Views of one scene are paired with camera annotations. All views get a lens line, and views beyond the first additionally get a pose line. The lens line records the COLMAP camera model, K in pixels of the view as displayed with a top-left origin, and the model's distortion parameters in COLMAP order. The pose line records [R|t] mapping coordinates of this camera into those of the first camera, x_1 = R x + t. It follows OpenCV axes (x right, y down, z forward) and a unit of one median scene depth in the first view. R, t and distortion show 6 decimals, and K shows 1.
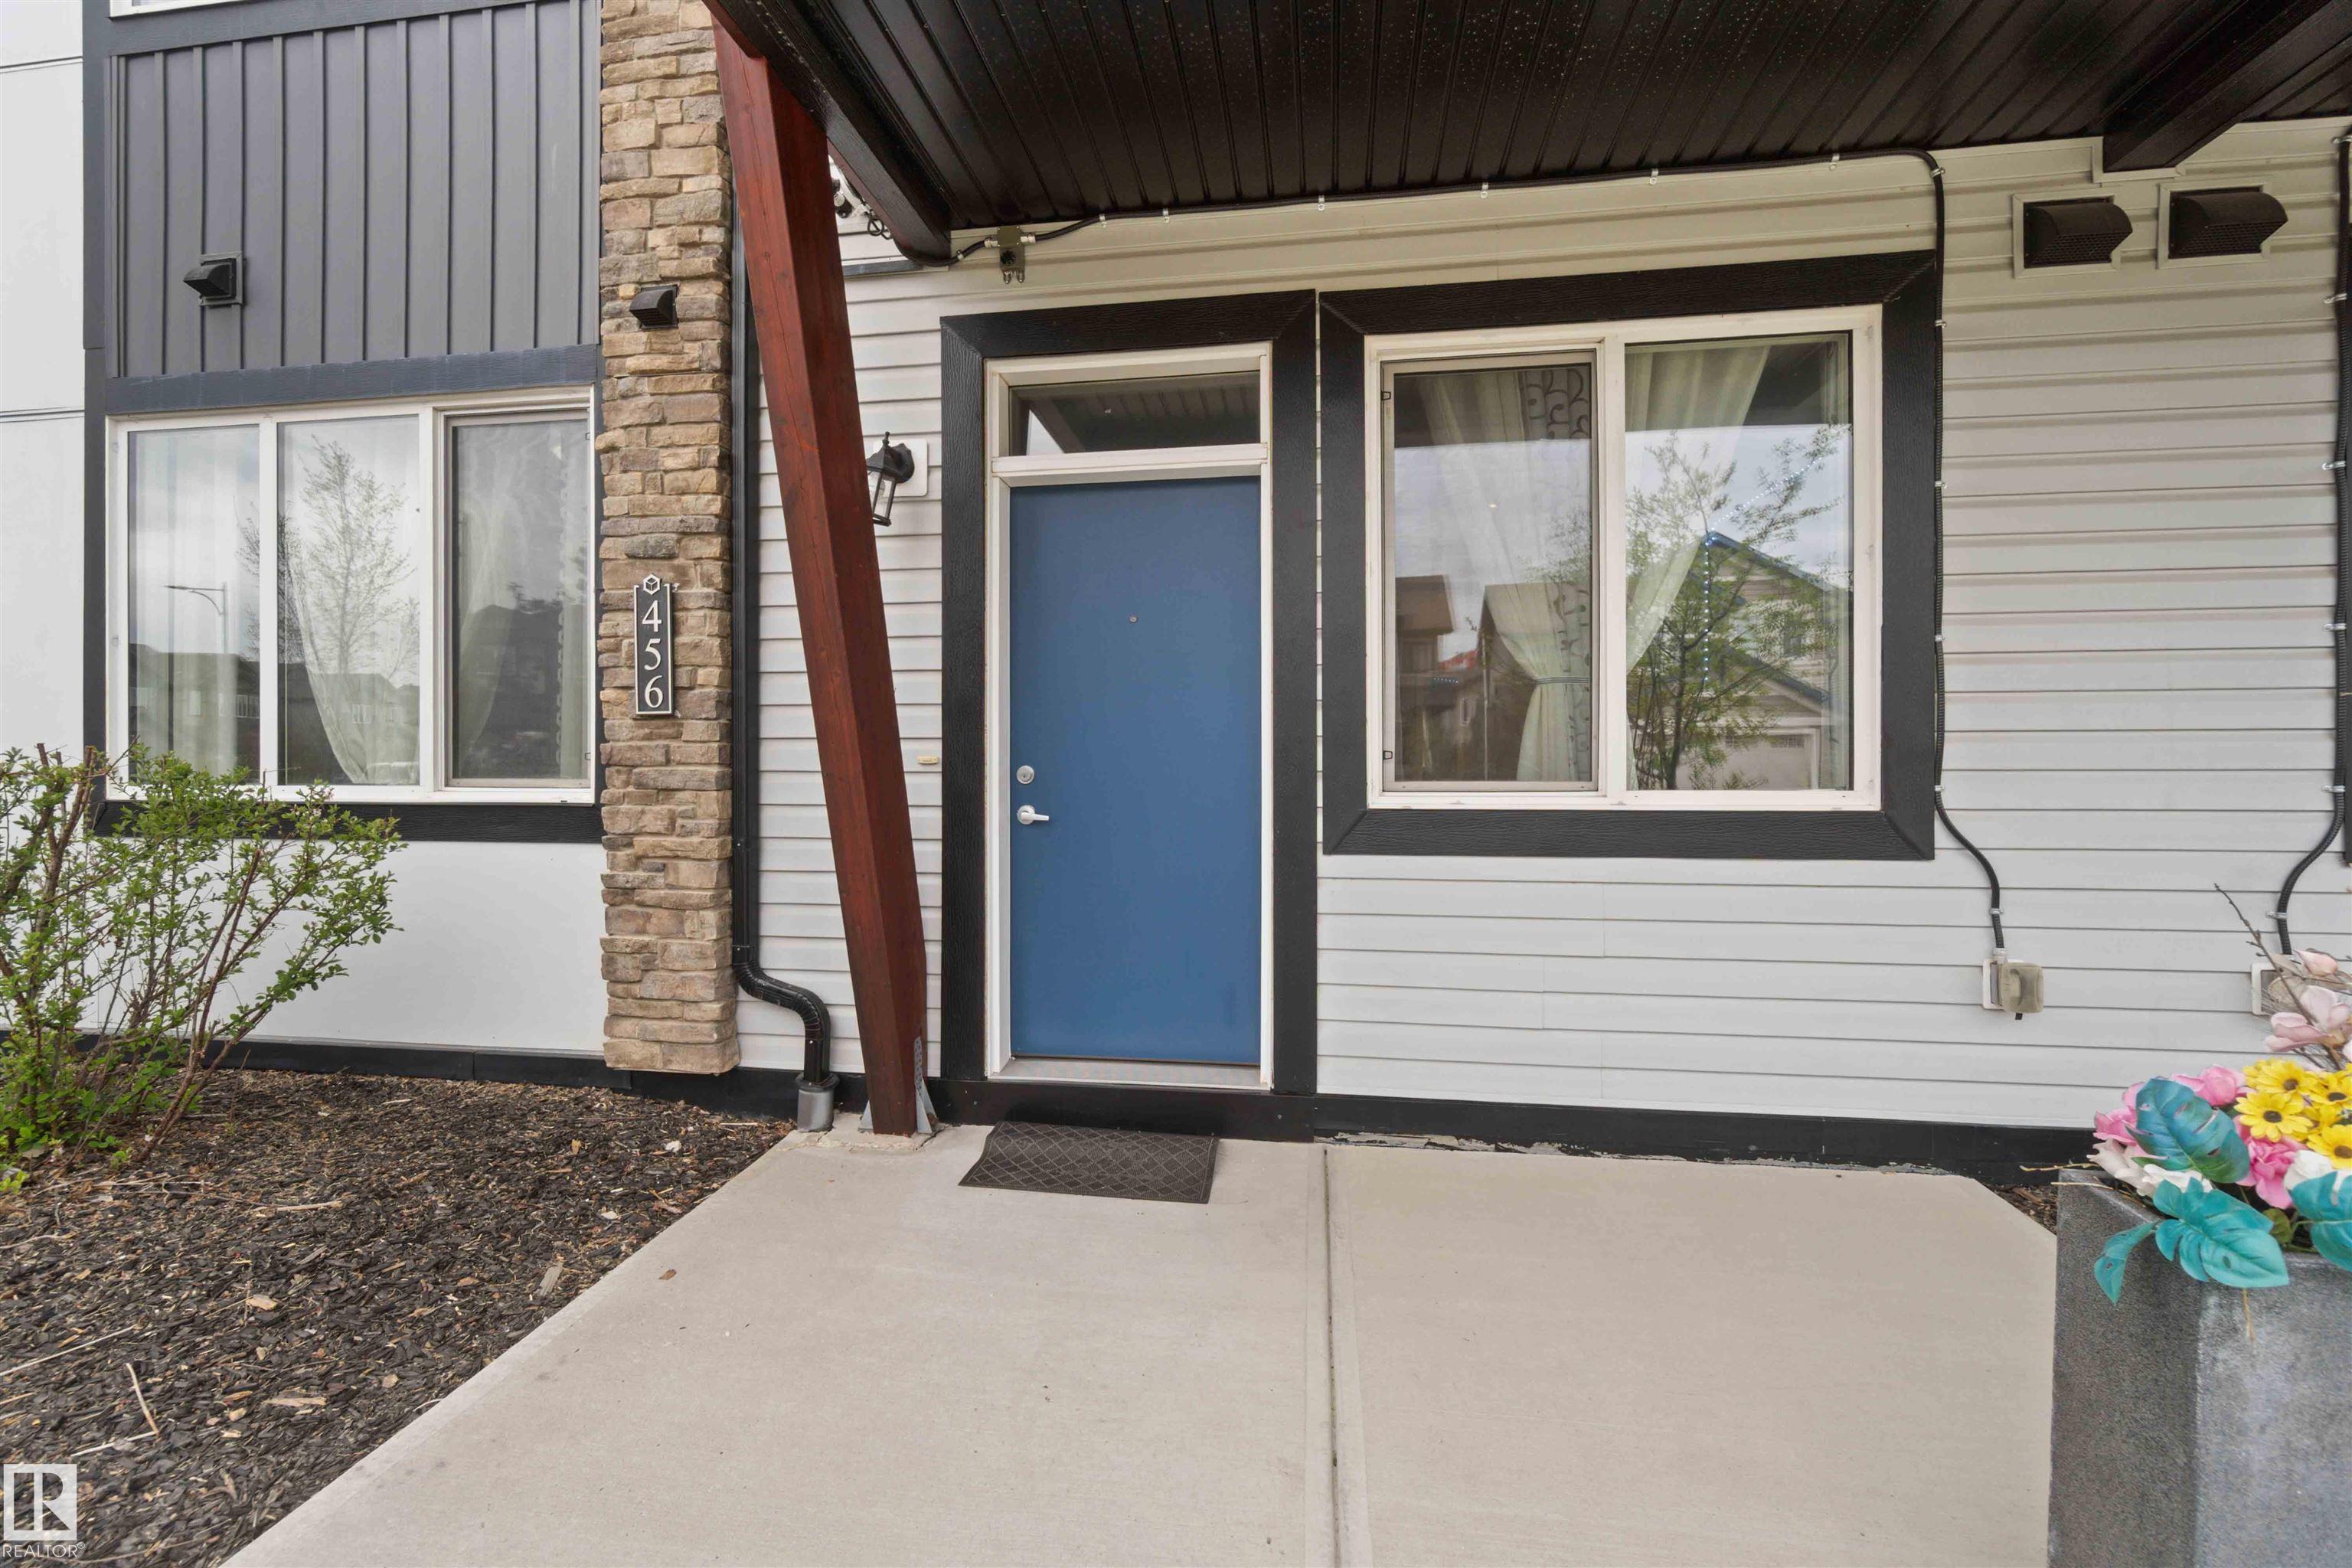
lens RADIAL K [[1017.5, 0, 1169.6], [0, 1017.5, 770.5], [0, 0, 1]] dist [-0.000989, -0.000530]
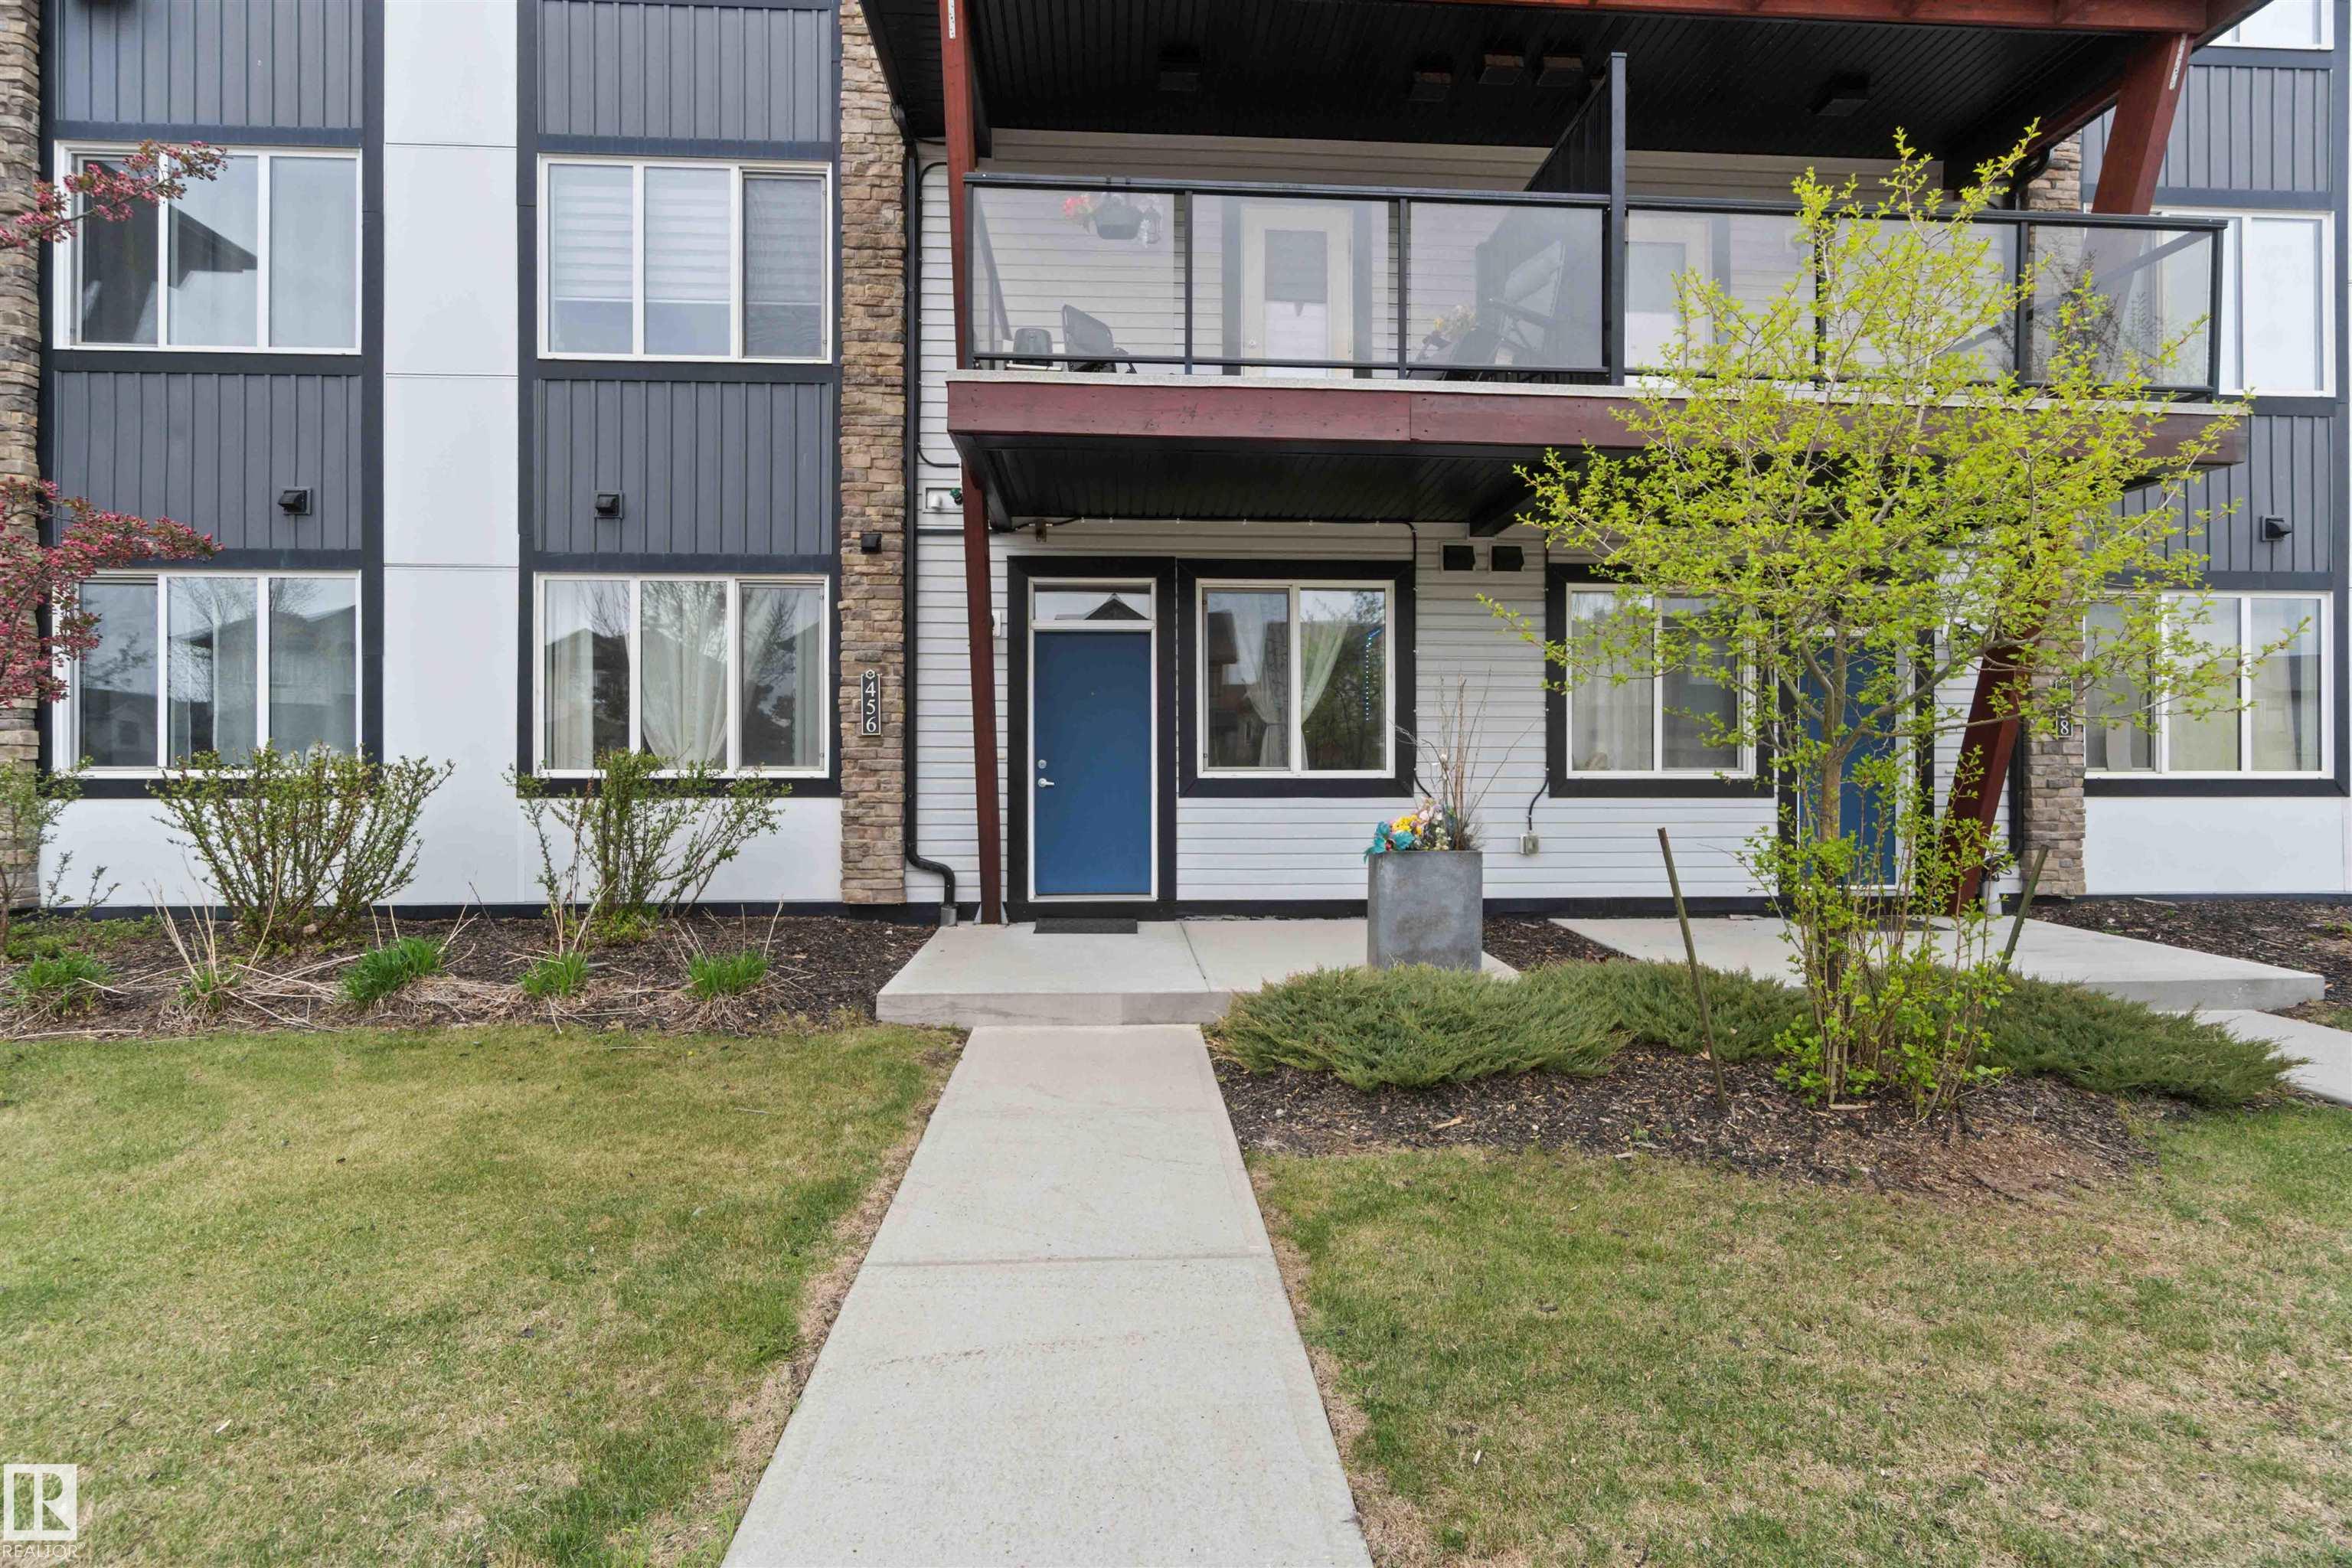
lens RADIAL K [[1009.1, 0, 1175.1], [0, 1009.1, 776.0], [0, 0, 1]] dist [-0.004803, -0.000452]
pose [[0.978172, 0.000464, 0.207795, -0.322139], [0.001329, 0.999963, -0.008491, 0.049395], [-0.207791, 0.008582, 0.978136, -1.198423]]
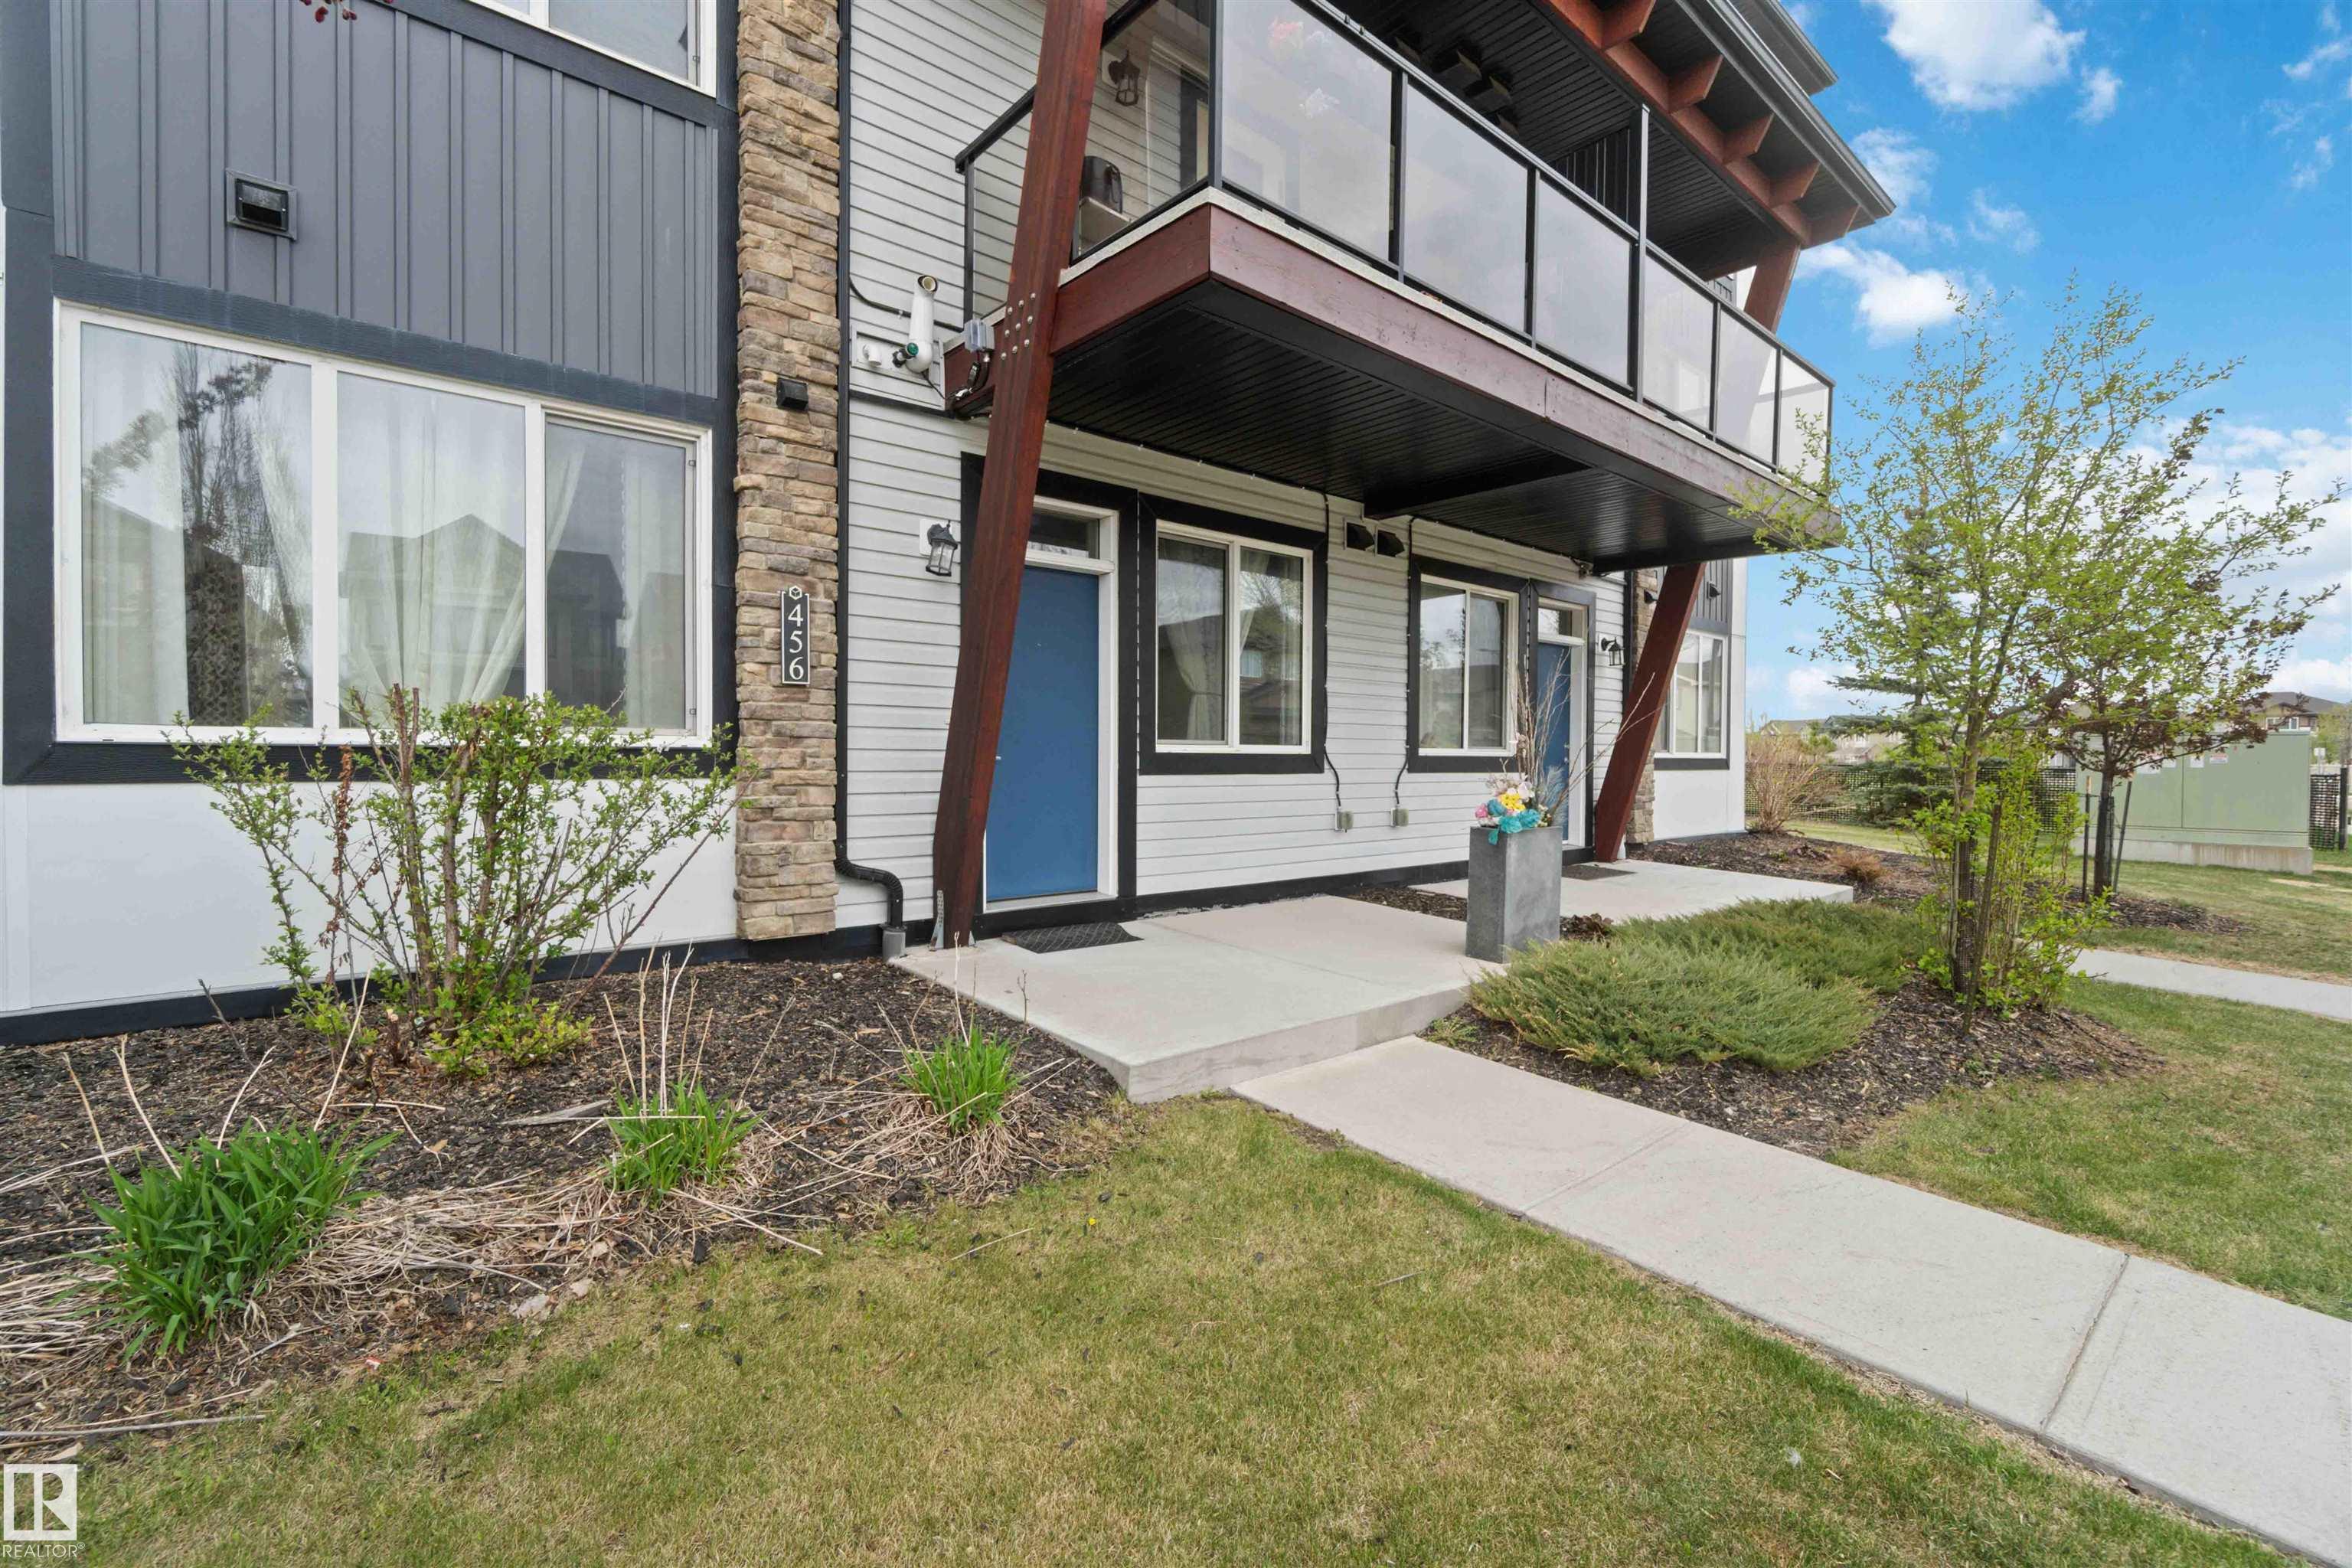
lens RADIAL K [[998.4, 0, 1165.7], [0, 998.4, 764.9], [0, 0, 1]] dist [-0.003592, -0.000502]
pose [[0.662110, -0.002268, 0.749403, -1.207710], [-0.004487, 0.999966, 0.006990, 0.045711], [-0.749393, -0.007991, 0.662077, -0.311378]]
